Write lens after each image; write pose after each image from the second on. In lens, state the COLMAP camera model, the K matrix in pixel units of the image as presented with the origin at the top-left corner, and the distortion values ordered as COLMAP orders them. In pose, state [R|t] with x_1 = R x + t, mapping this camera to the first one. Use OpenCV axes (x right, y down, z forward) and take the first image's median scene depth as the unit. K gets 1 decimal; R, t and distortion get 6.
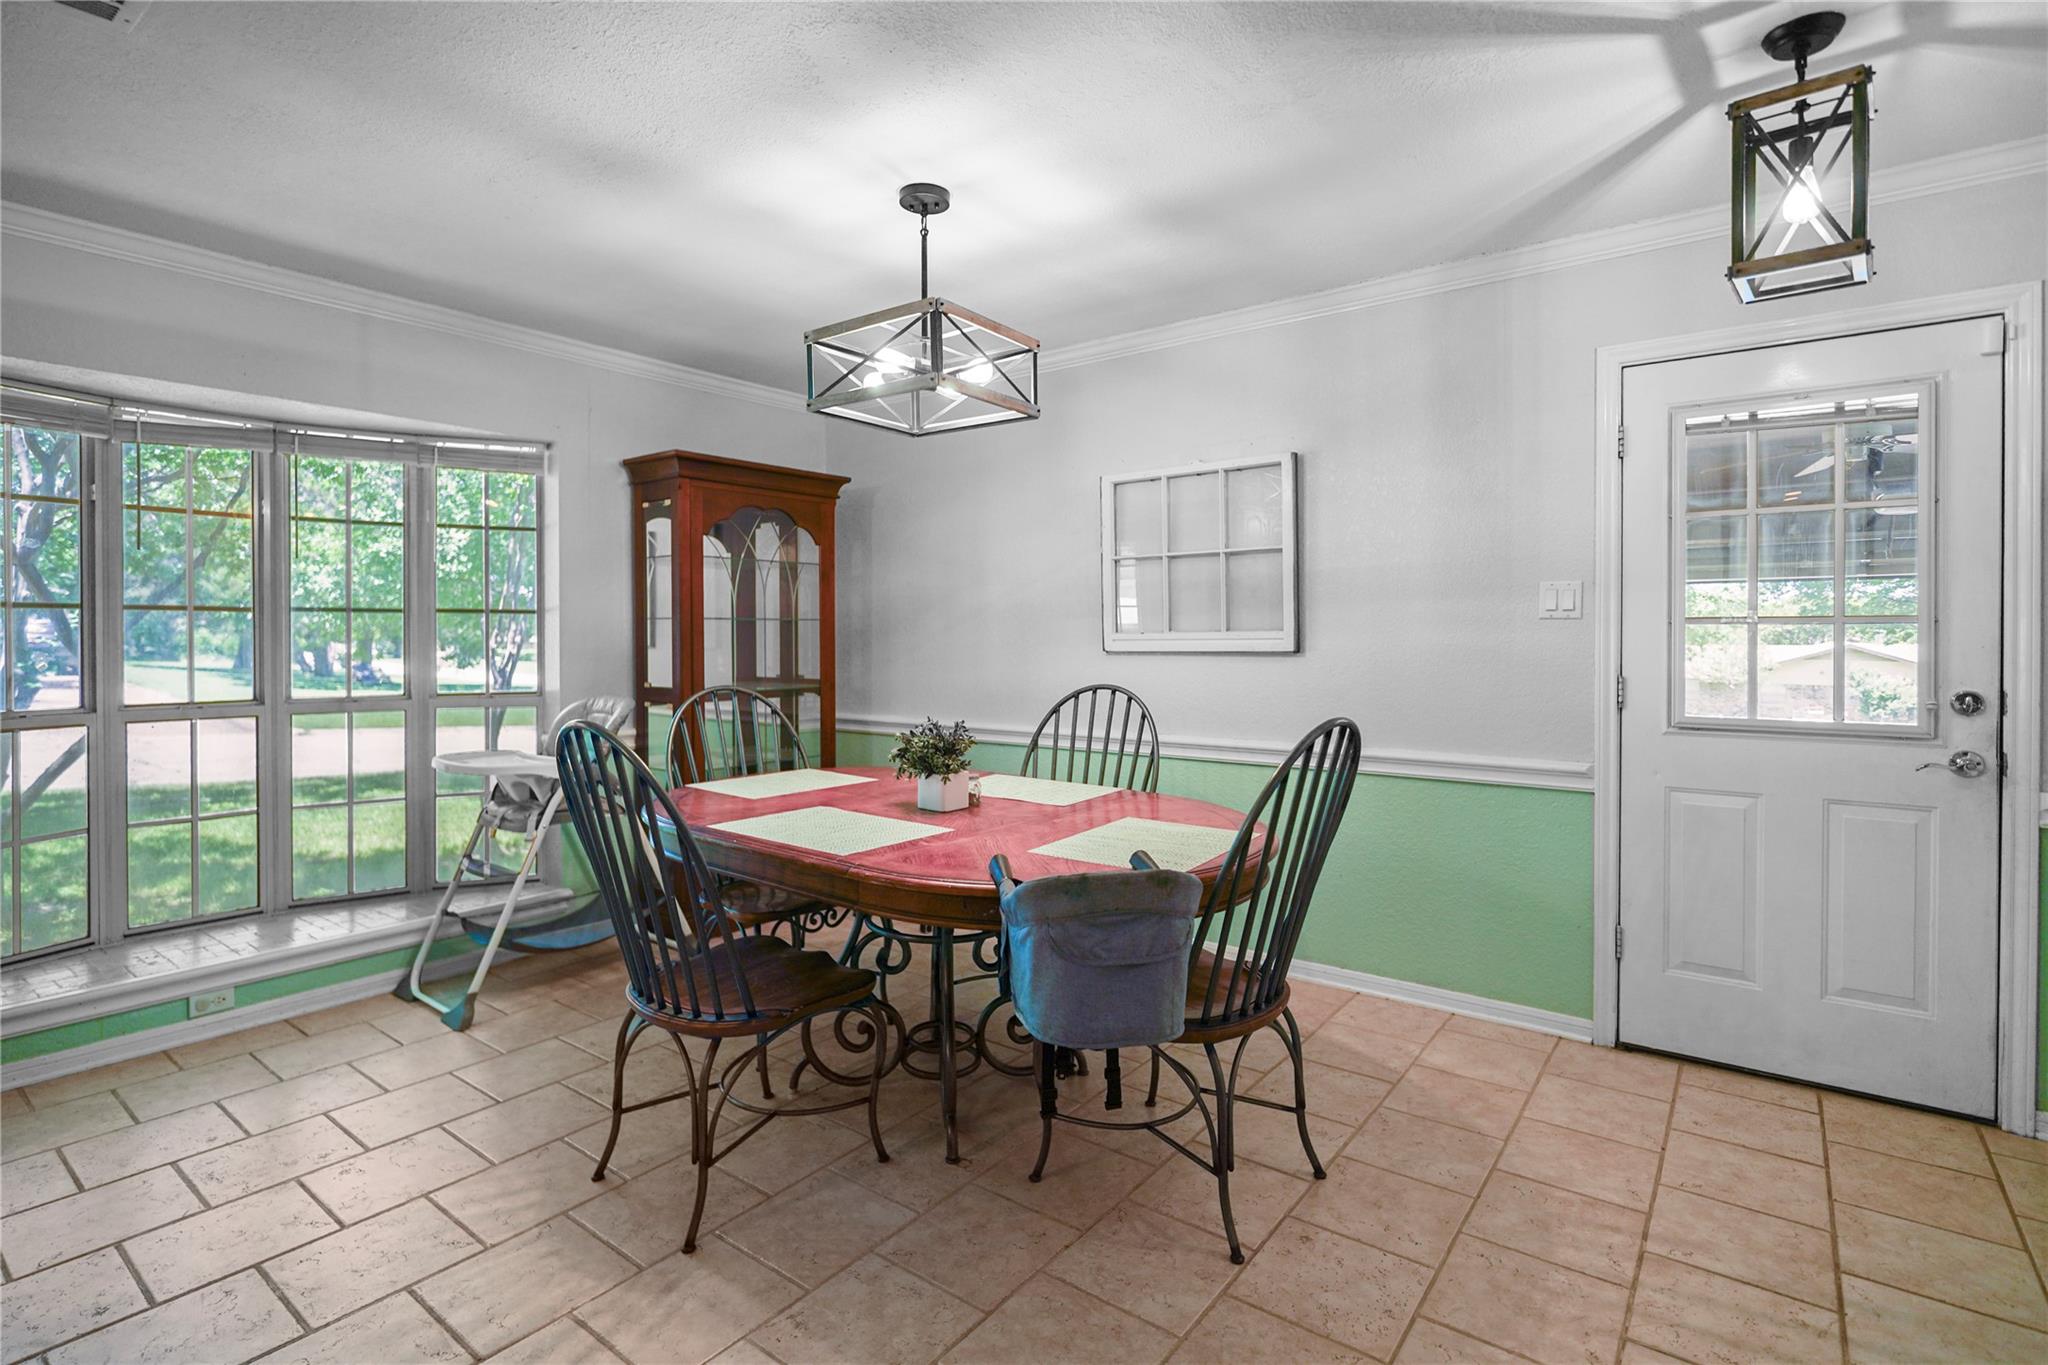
lens RADIAL K [[980.6, 0, 1002.3], [0, 980.6, 644.2], [0, 0, 1]] dist [0.002115, 0.000193]
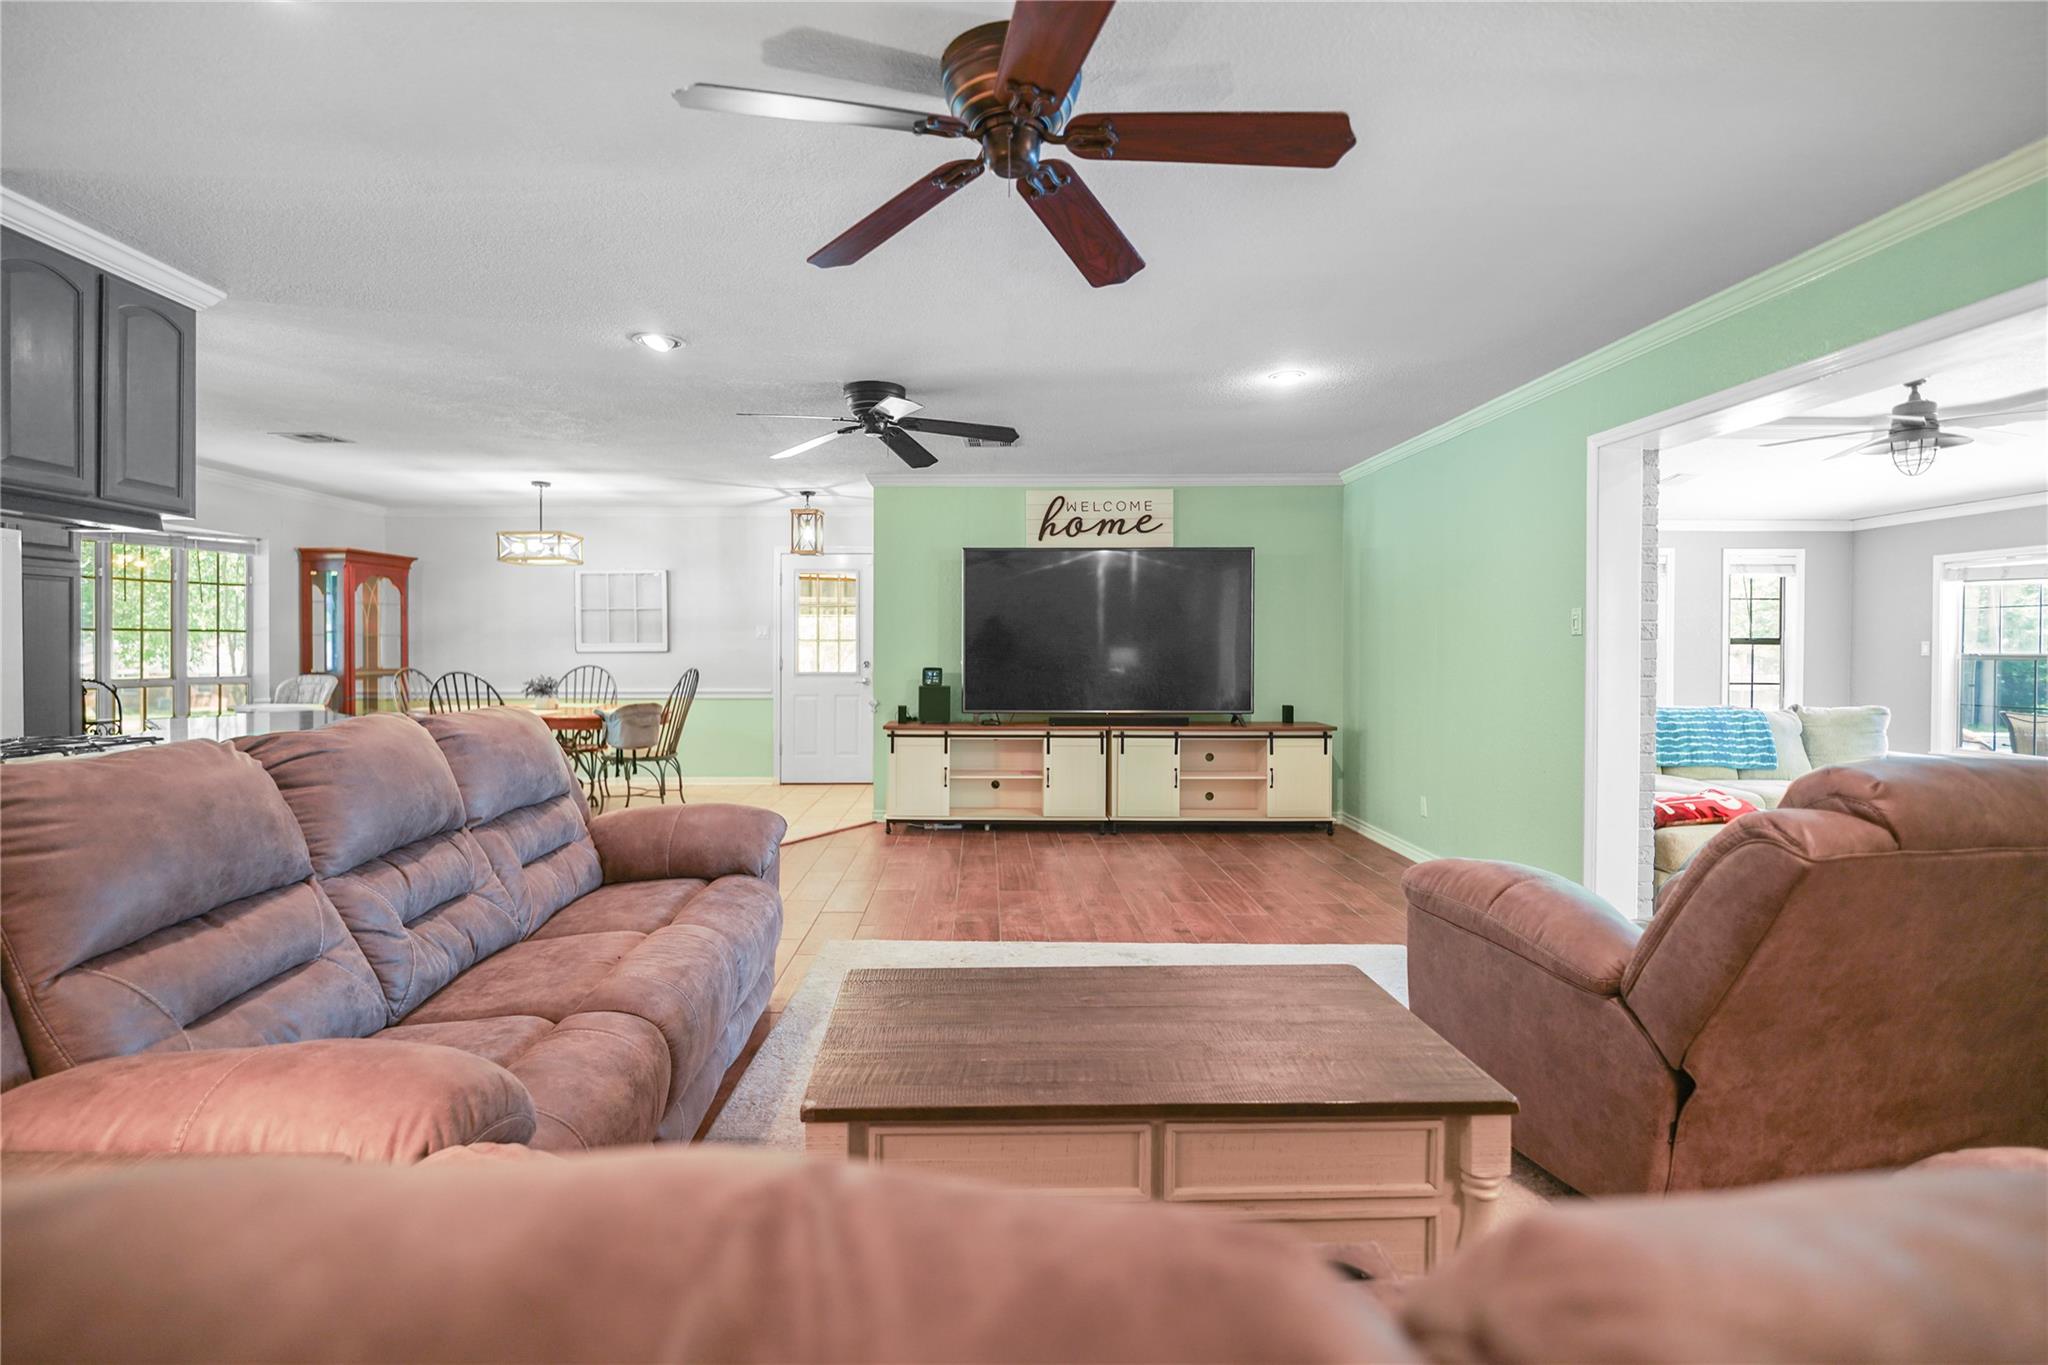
lens RADIAL K [[980.6, 0, 1002.3], [0, 980.6, 644.2], [0, 0, 1]] dist [0.002115, 0.000193]
pose [[0.775622, 0.002989, 0.631191, -0.628571], [0.003929, 0.999947, -0.009563, 0.017512], [-0.631186, 0.009897, 0.775569, -1.496929]]
